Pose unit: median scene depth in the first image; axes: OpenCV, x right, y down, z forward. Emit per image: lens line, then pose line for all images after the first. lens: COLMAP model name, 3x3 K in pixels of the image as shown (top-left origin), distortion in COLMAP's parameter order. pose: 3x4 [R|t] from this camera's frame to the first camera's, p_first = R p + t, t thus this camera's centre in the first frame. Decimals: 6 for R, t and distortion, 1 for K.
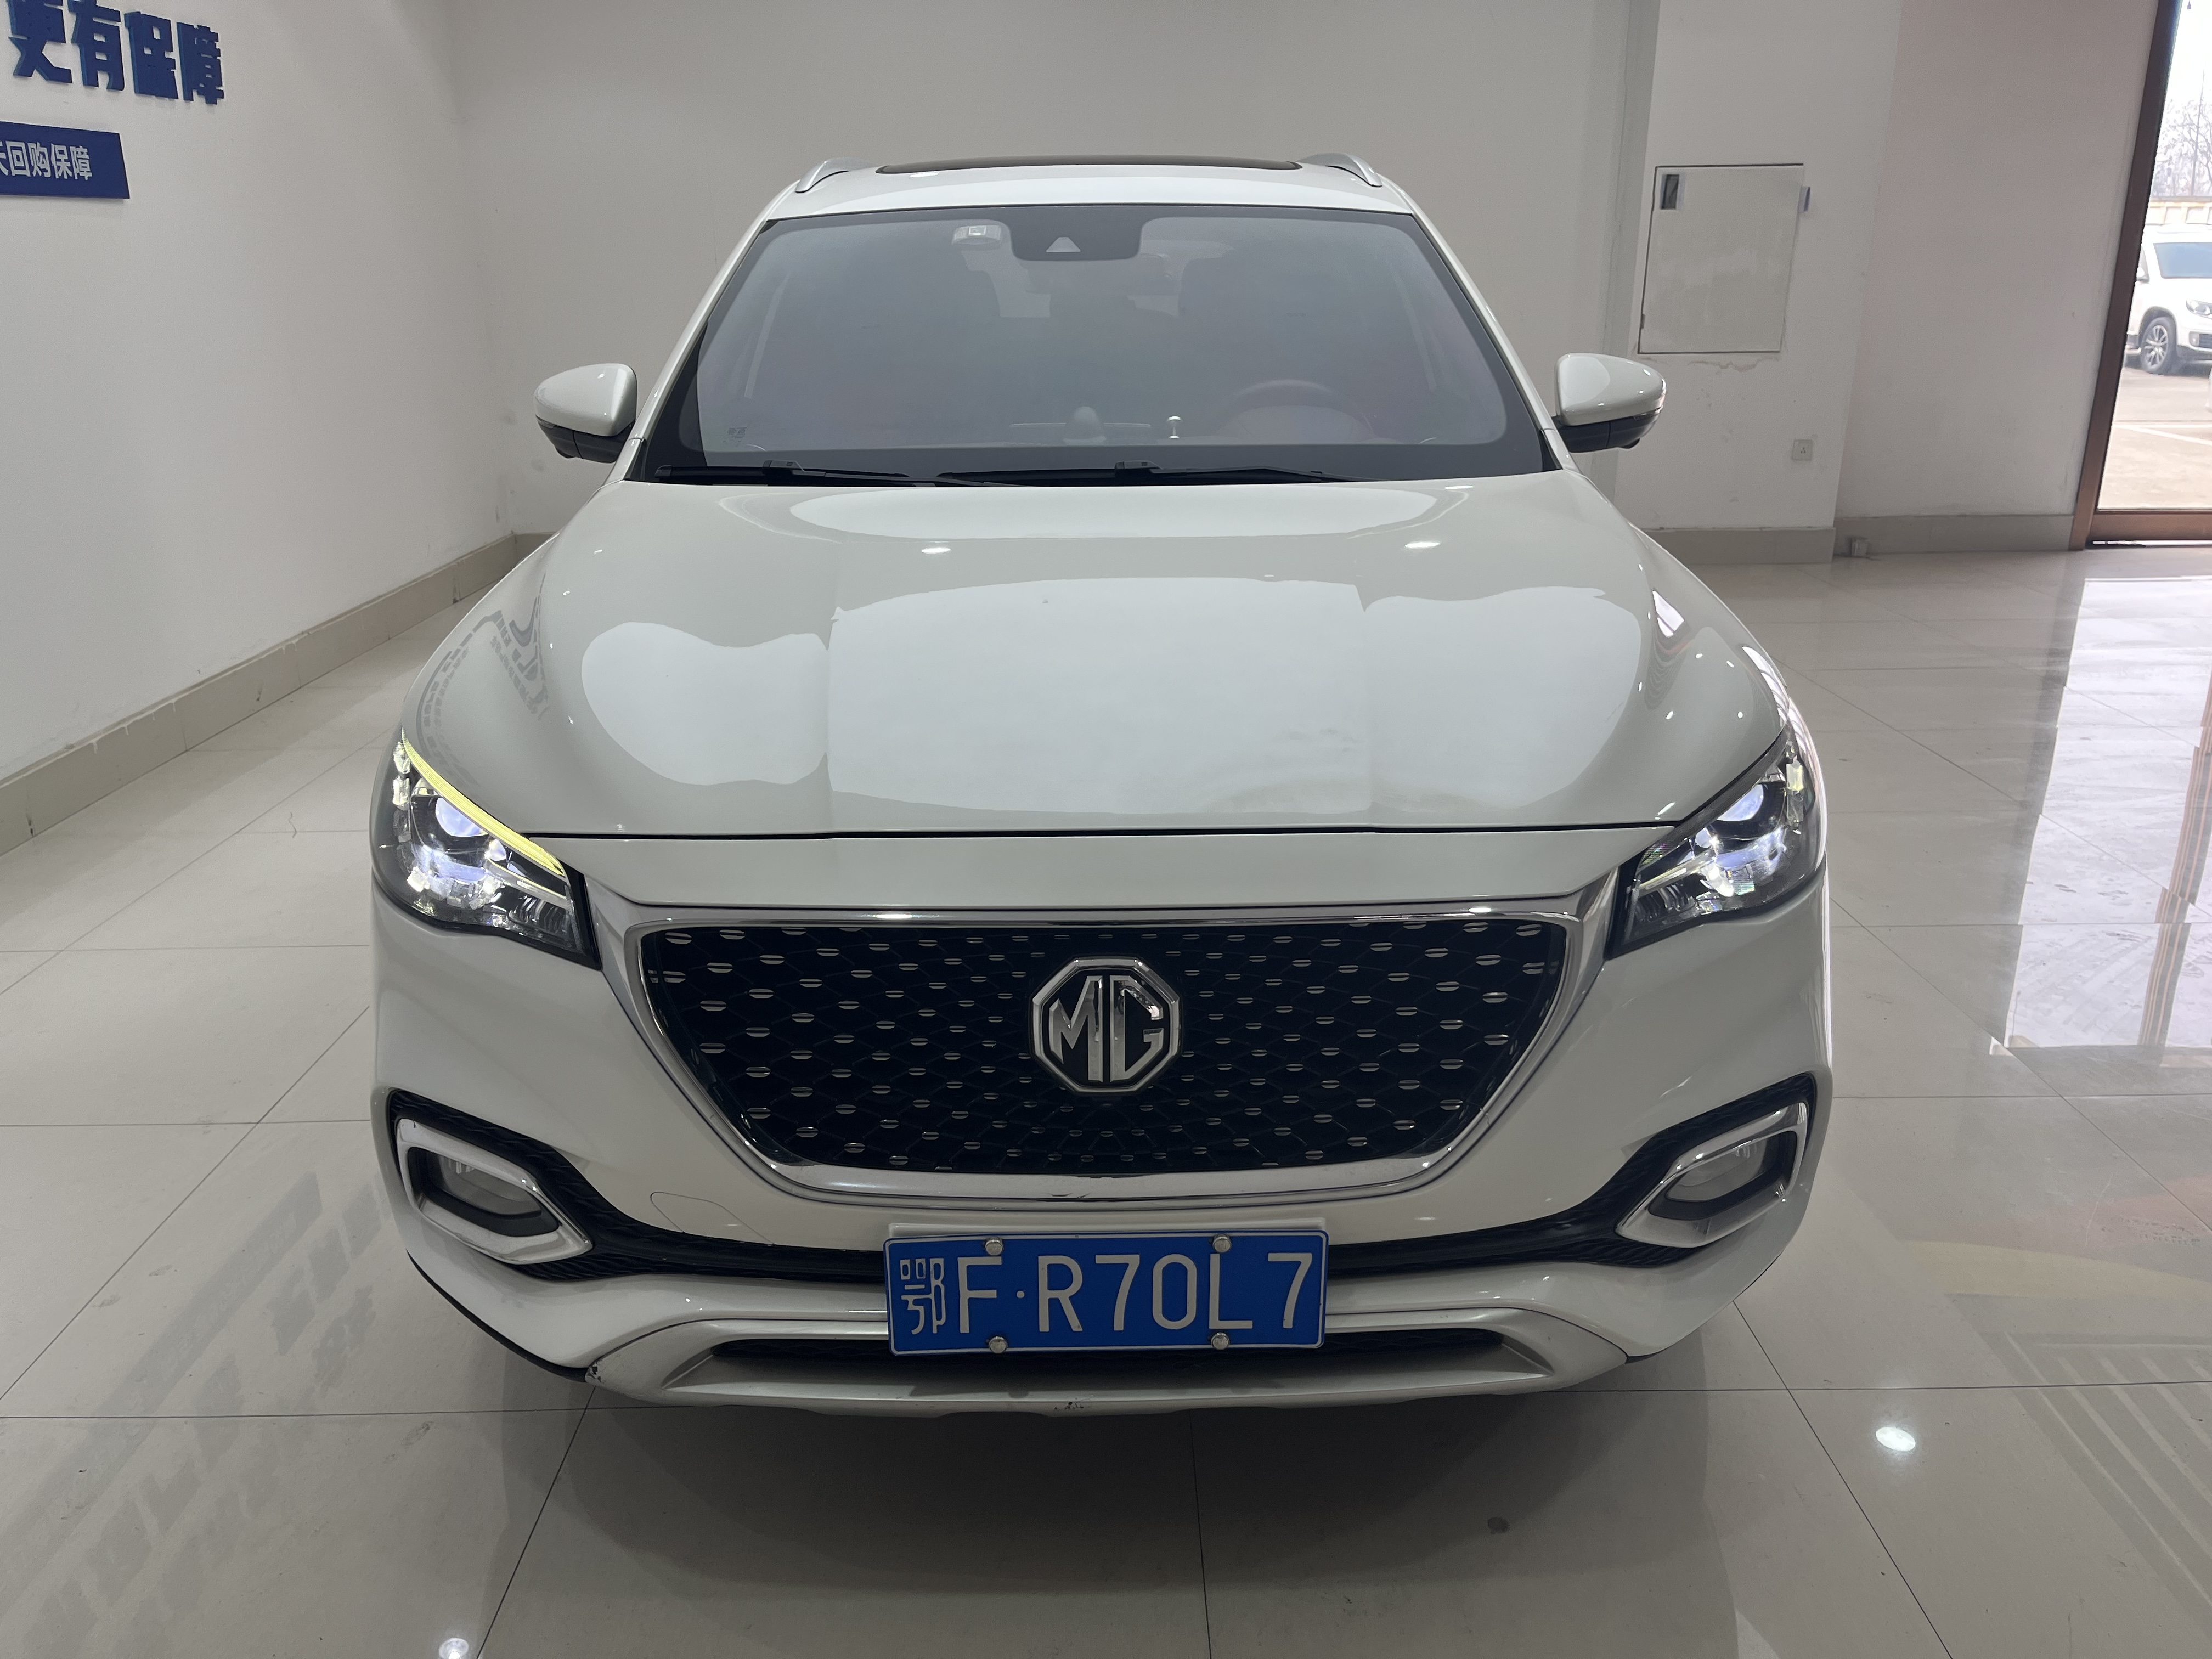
lens RADIAL K [[1687.7, 0, 1111.3], [0, 1687.7, 830.2], [0, 0, 1]] dist [0.053516, -0.064405]
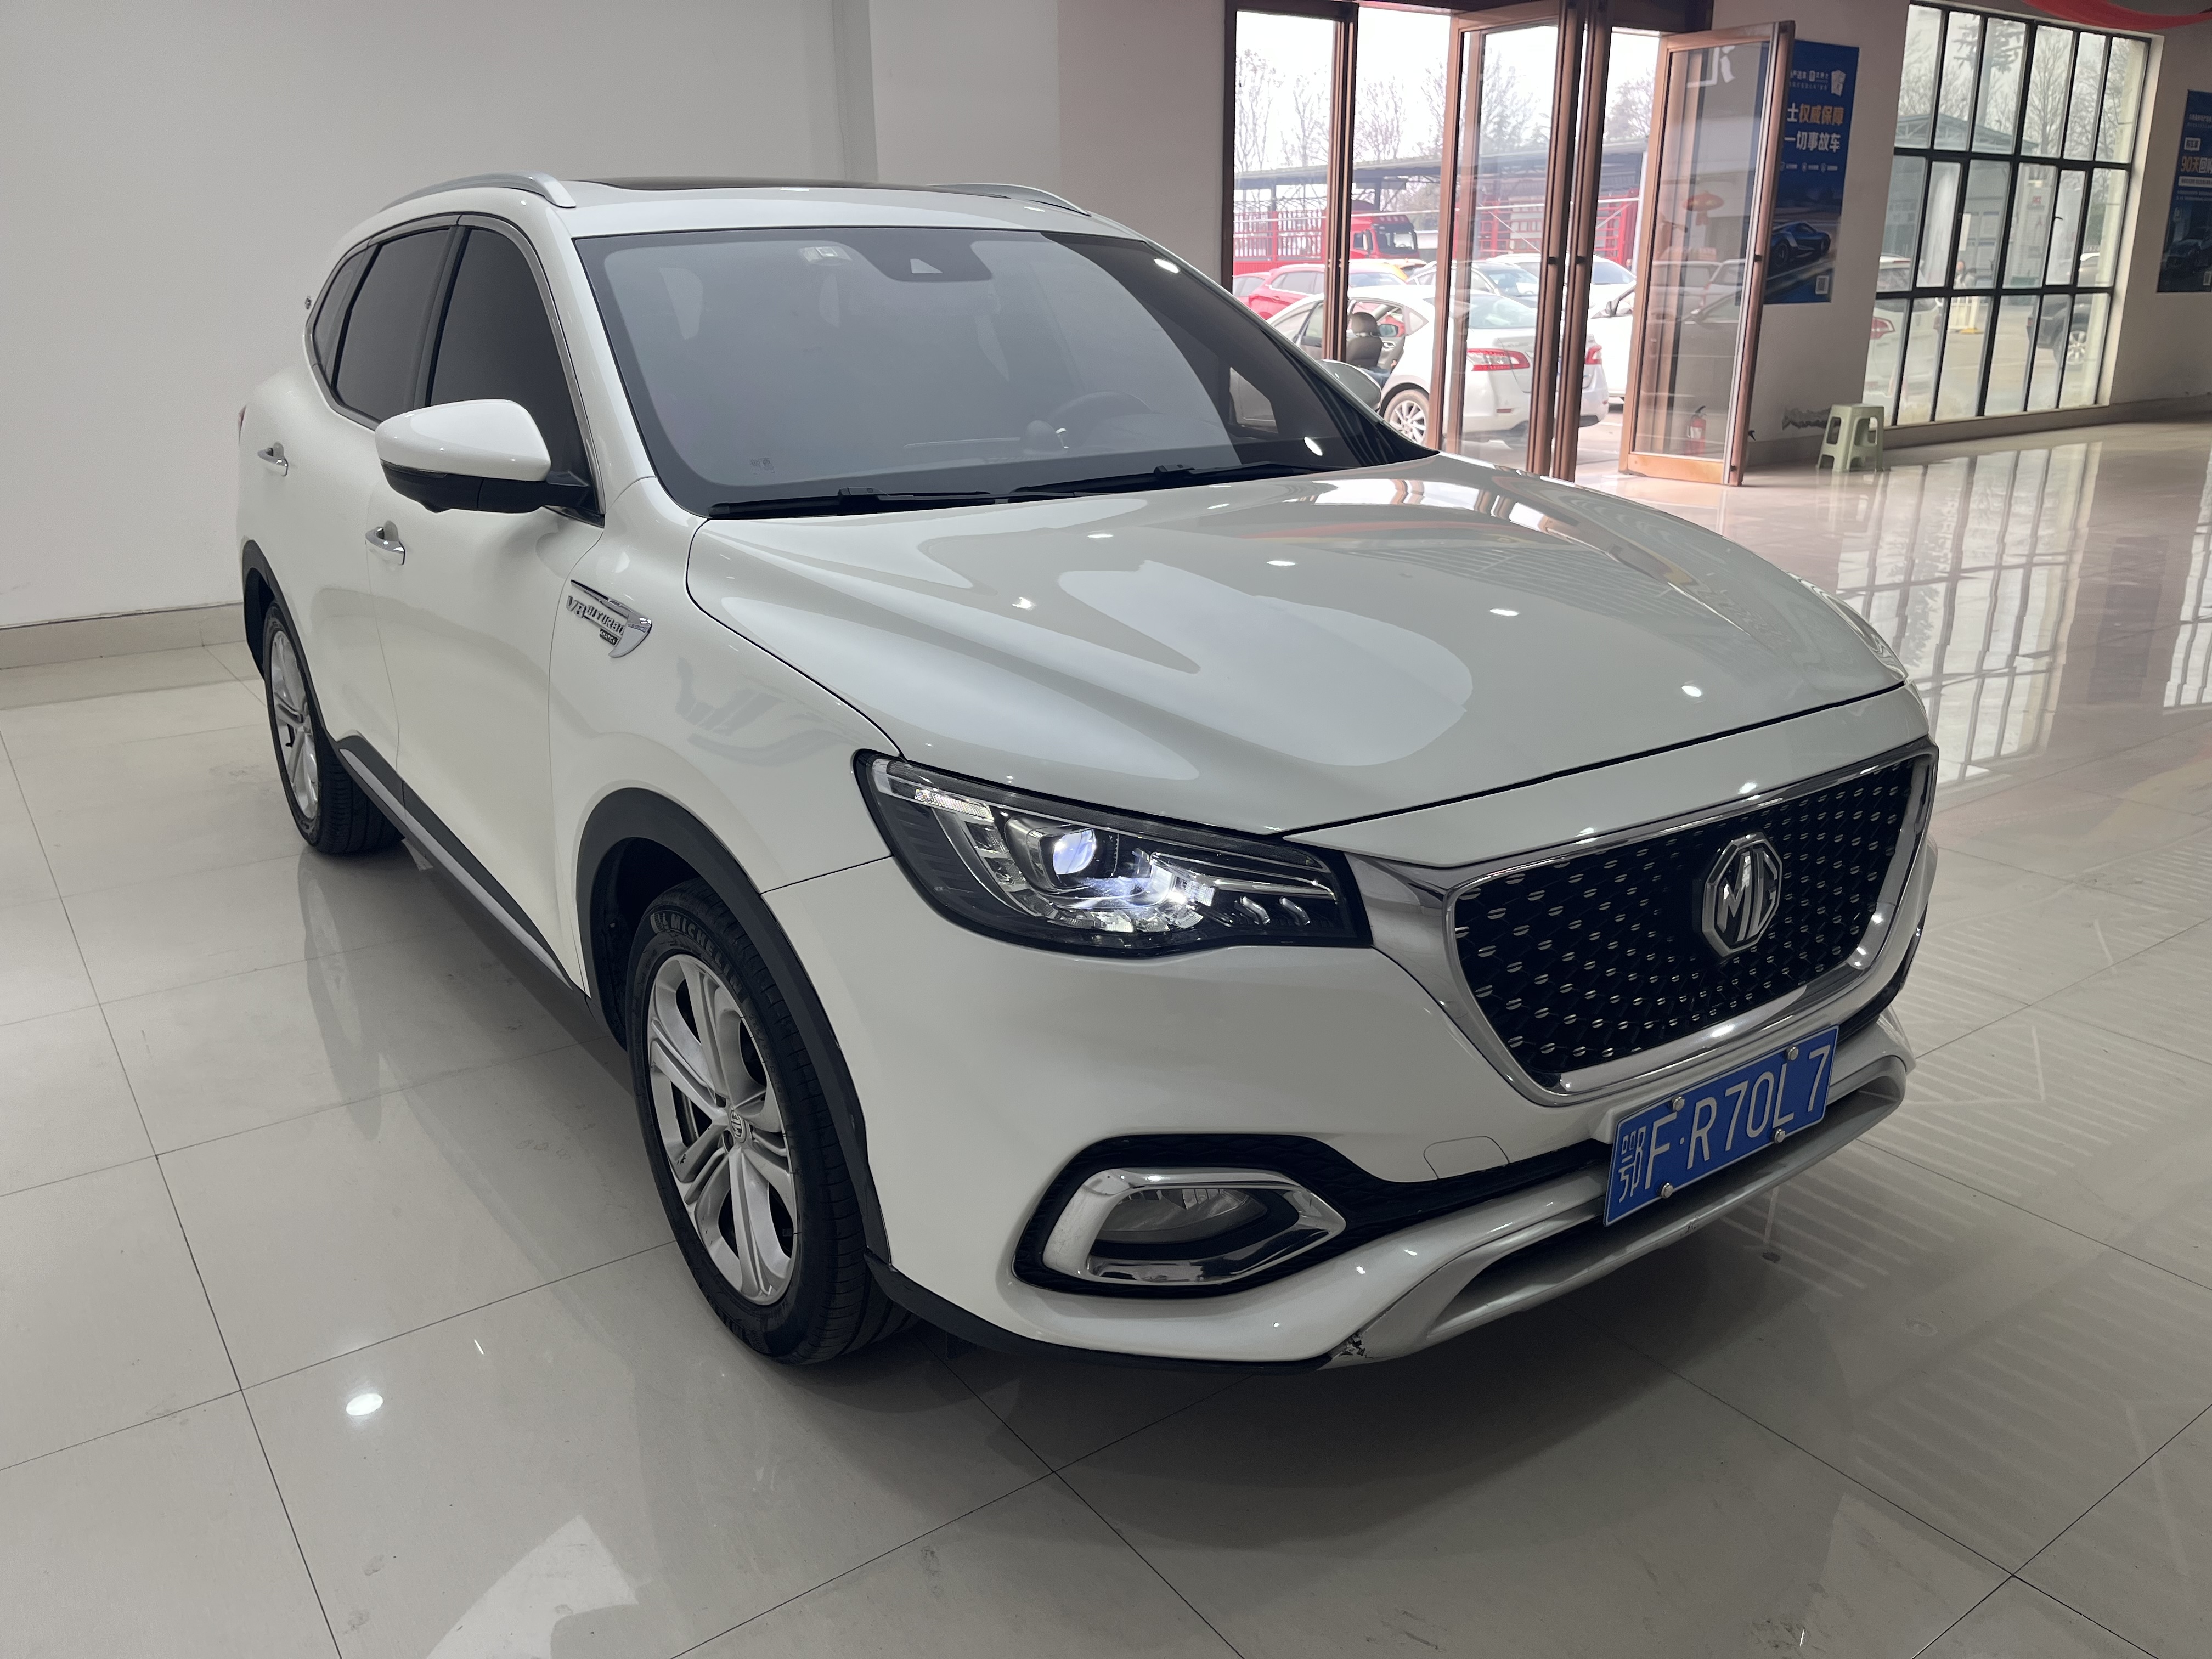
lens RADIAL K [[1687.7, 0, 1110.7], [0, 1687.7, 823.1], [0, 0, 1]] dist [0.053516, -0.064405]
pose [[0.821212, -0.177712, 0.542245, -0.982605], [0.188624, 0.981390, 0.035970, -0.060667], [-0.538546, 0.072742, 0.839450, 0.205012]]
